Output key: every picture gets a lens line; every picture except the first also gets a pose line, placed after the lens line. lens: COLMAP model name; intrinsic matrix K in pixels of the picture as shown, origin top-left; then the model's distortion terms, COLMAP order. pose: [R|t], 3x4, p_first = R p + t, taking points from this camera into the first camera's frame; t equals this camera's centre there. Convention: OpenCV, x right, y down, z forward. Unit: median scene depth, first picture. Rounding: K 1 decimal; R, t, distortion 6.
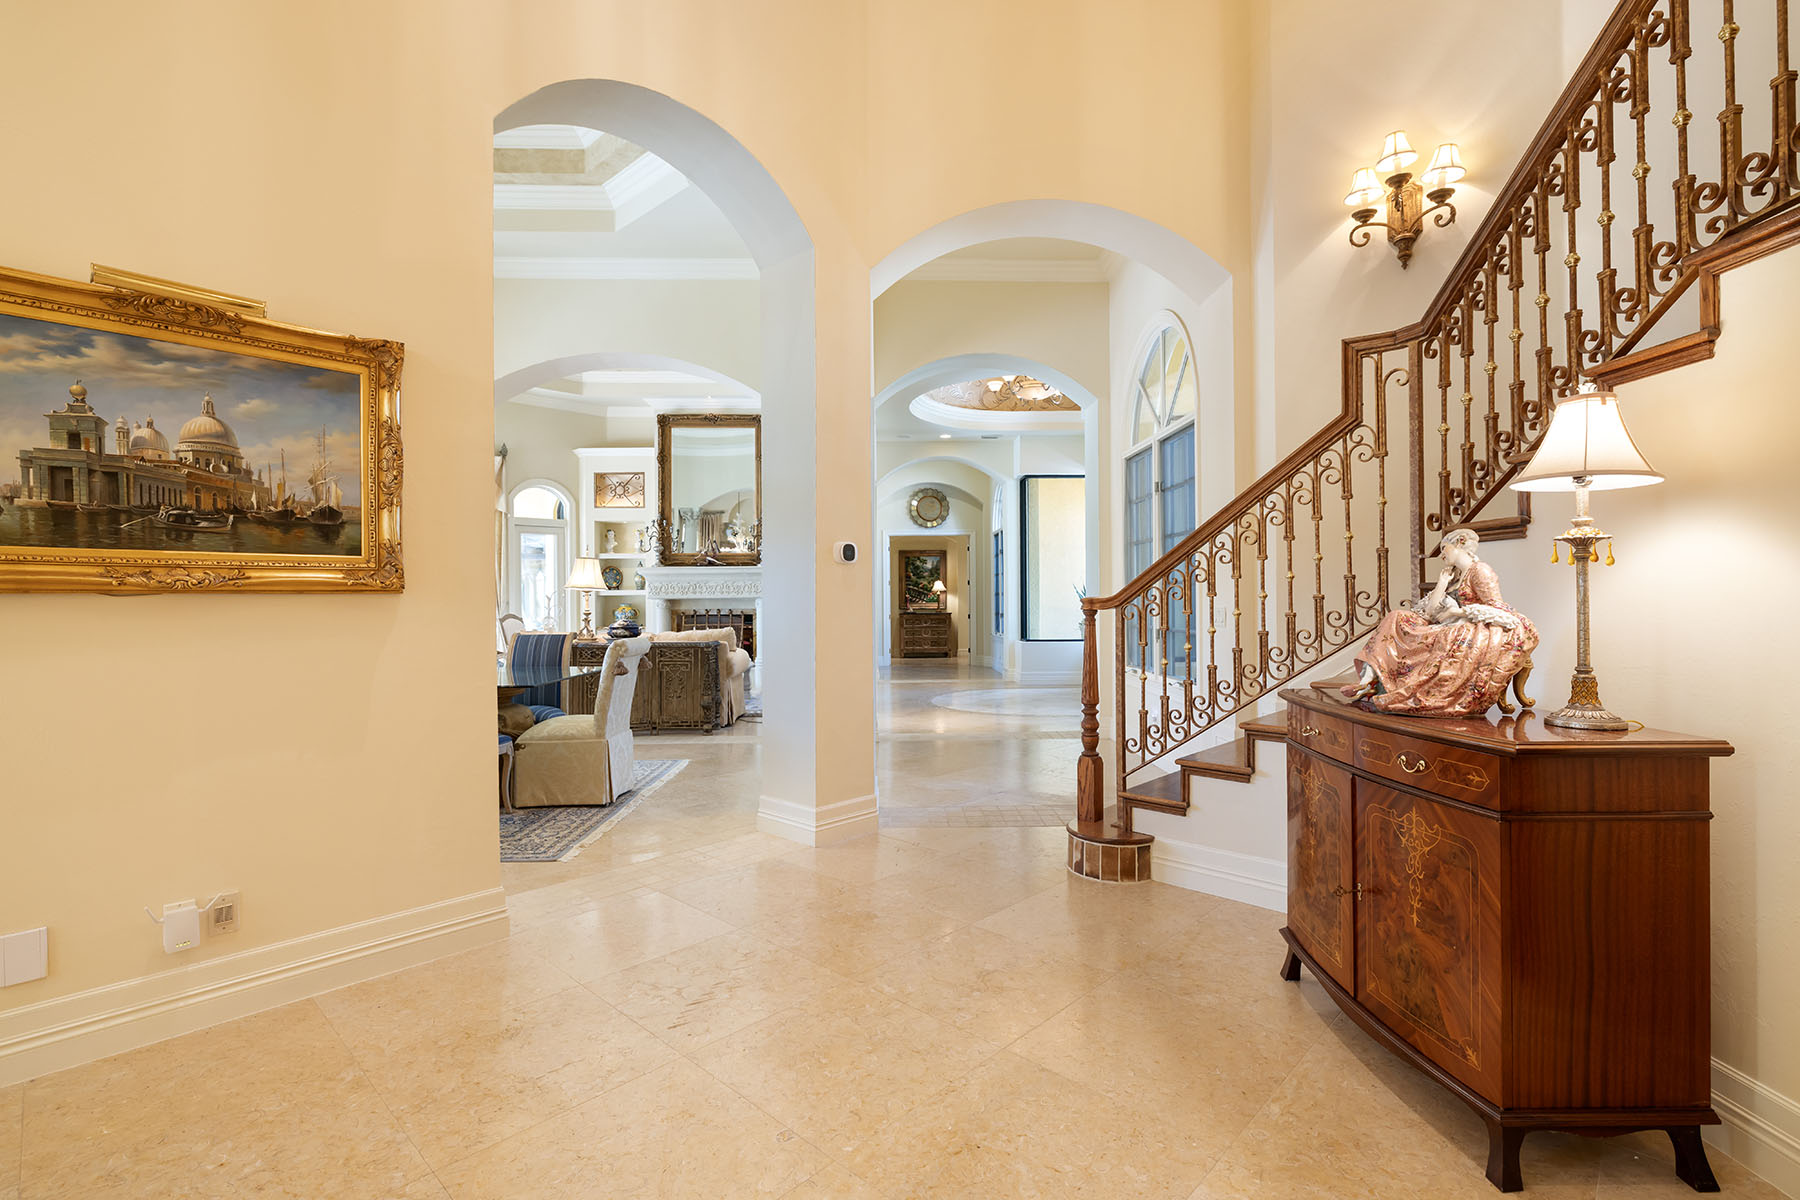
lens RADIAL K [[824.9, 0, 900.9], [0, 824.9, 593.4], [0, 0, 1]] dist [0.000098, 0.000000]
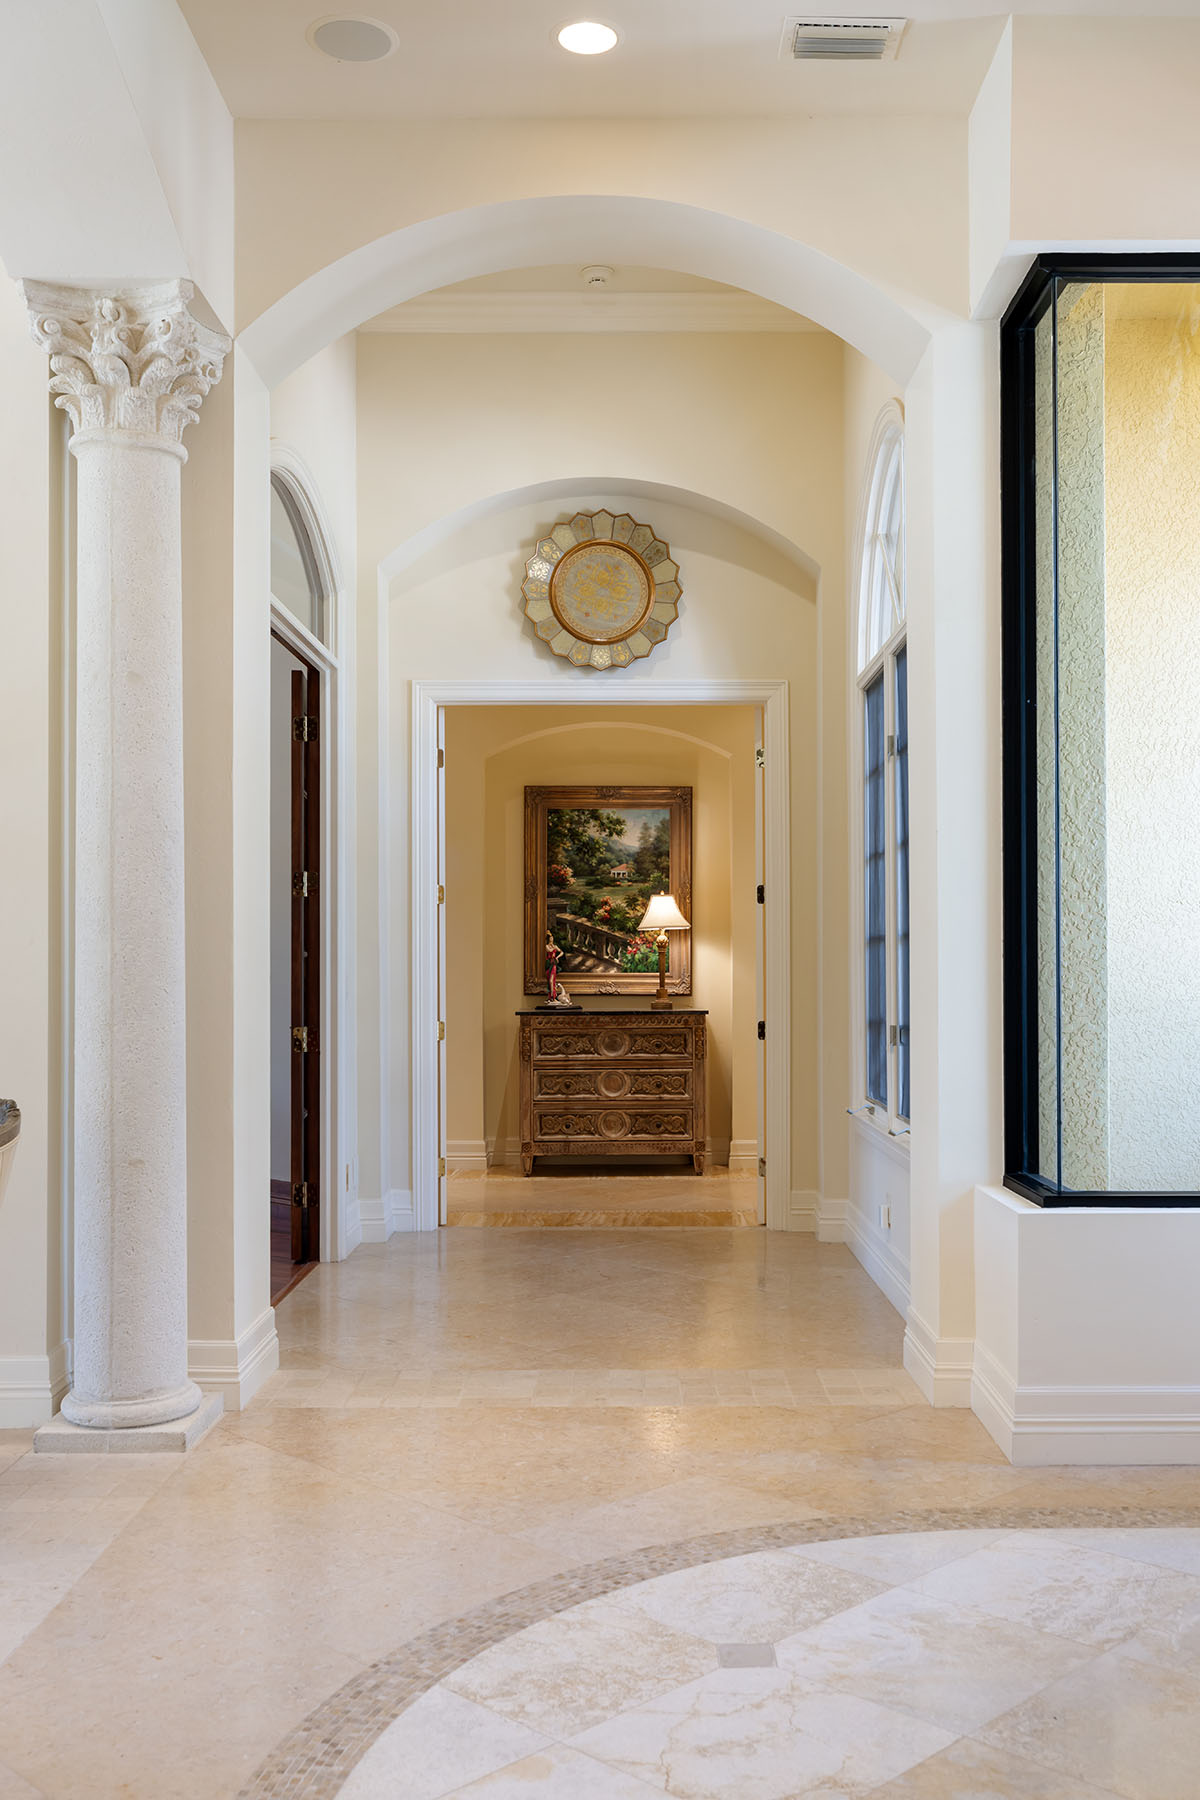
lens RADIAL K [[1762.1, 0, 600.2], [0, 1762.1, 906.4], [0, 0, 1]] dist [-0.013960, 0.000000]
pose [[0.999327, 0.004445, -0.036406, 0.053462], [-0.005320, 0.999698, -0.023989, 0.003695], [0.036289, 0.024167, 0.999049, 0.471457]]
